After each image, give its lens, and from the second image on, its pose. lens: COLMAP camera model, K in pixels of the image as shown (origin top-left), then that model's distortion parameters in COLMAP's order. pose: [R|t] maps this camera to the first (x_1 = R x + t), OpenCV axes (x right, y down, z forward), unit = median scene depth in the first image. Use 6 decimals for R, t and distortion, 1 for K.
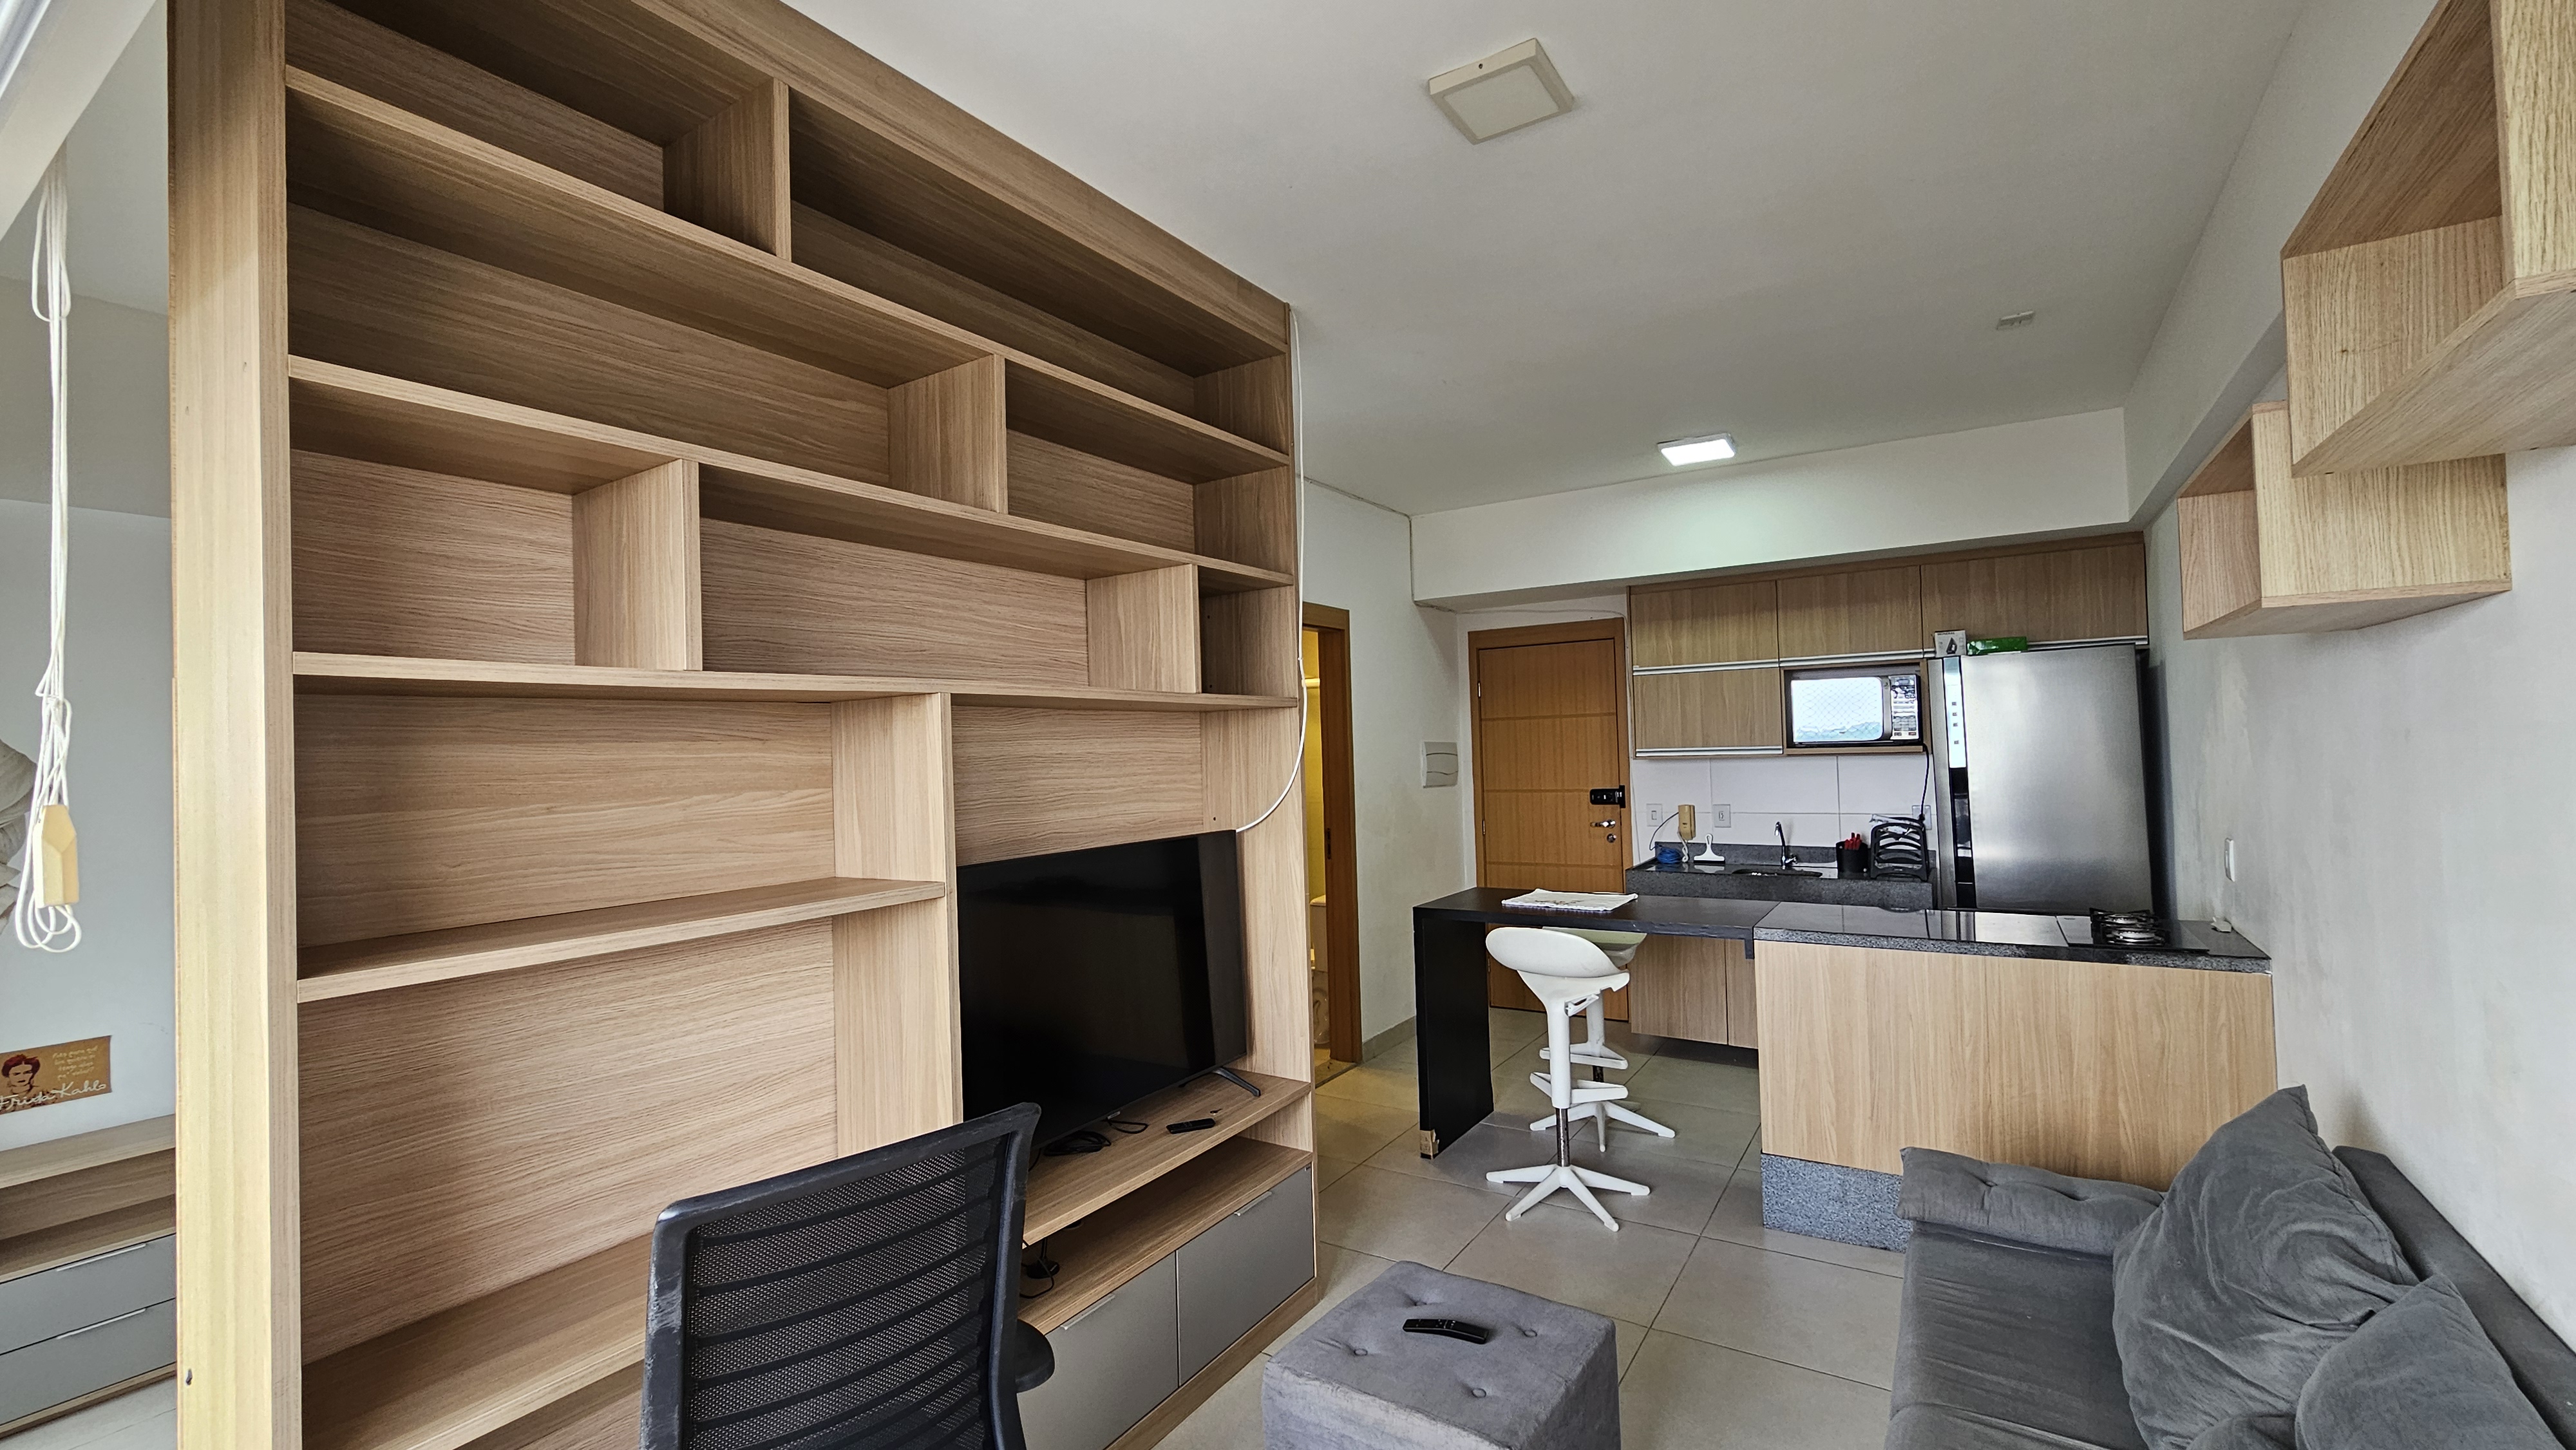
lens RADIAL K [[1058.8, 0, 1293.0], [0, 1058.8, 725.1], [0, 0, 1]] dist [-0.005000, 0.000980]
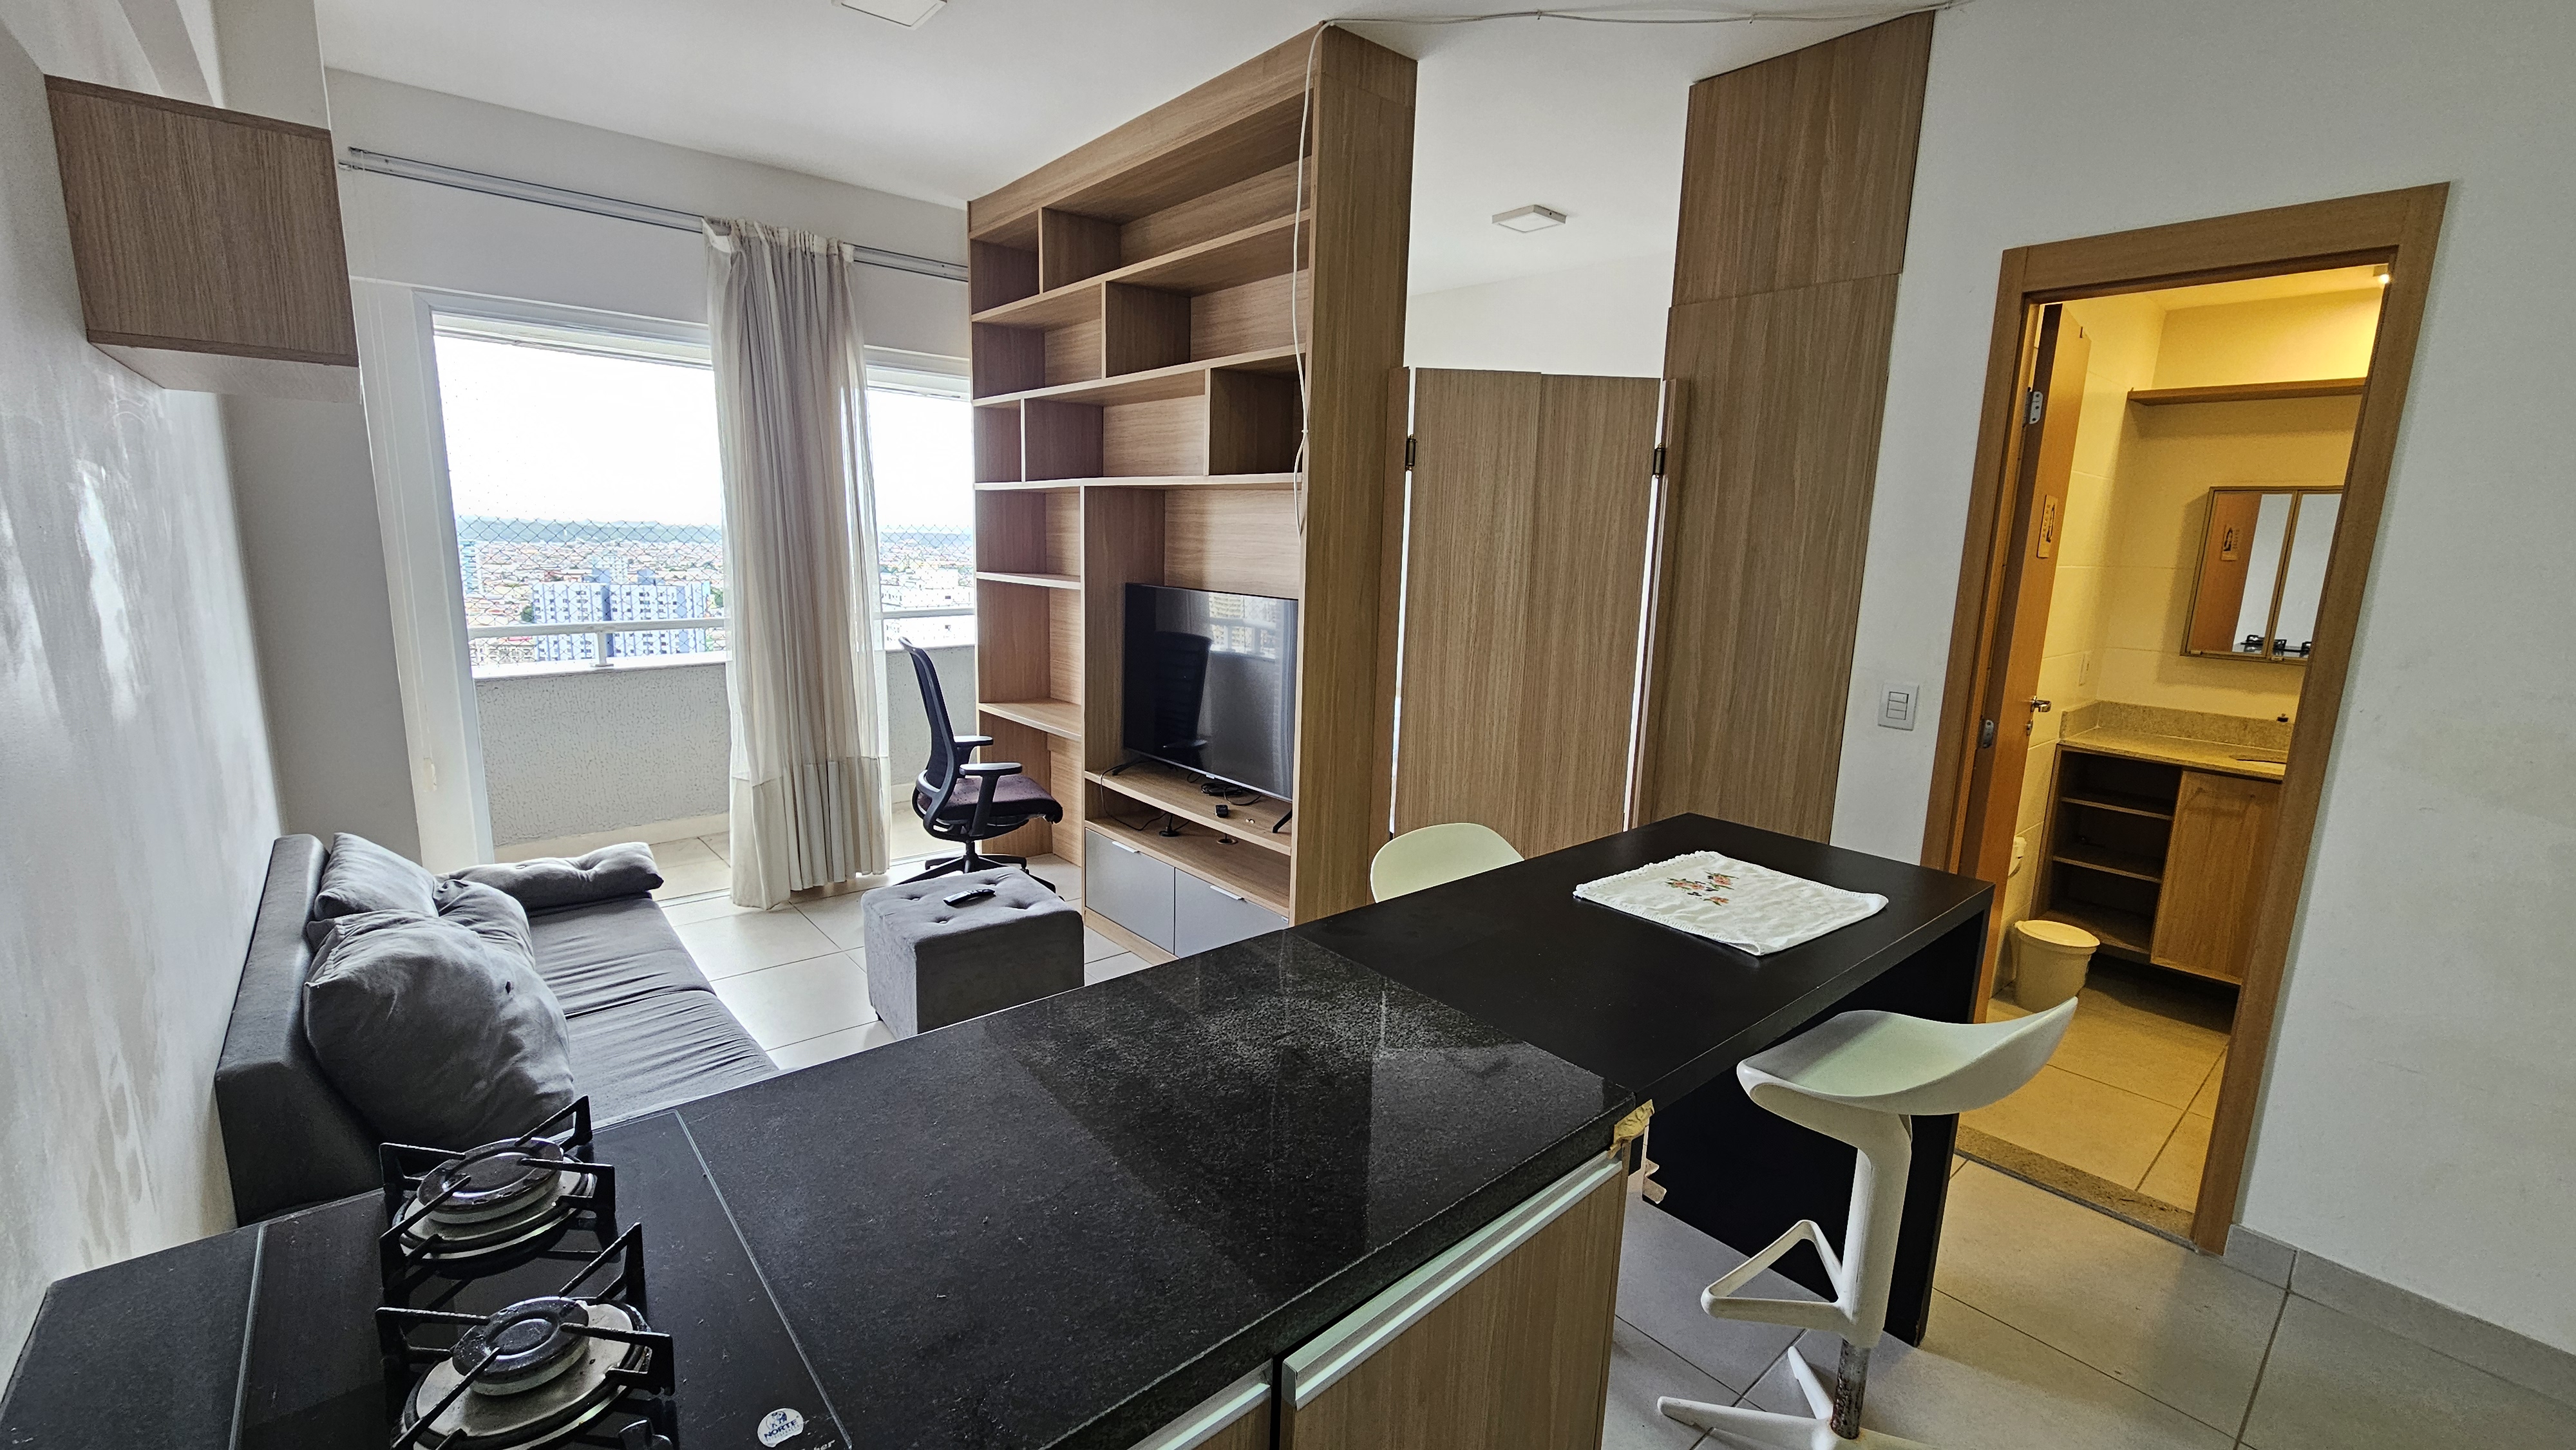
lens RADIAL K [[1058.8, 0, 1292.4], [0, 1058.8, 721.3], [0, 0, 1]] dist [-0.005000, 0.000980]
pose [[-0.288043, 0.193699, -0.937823, 0.783372], [0.003827, 0.979554, 0.201143, 0.002070], [0.957610, 0.054349, -0.282895, 1.033420]]
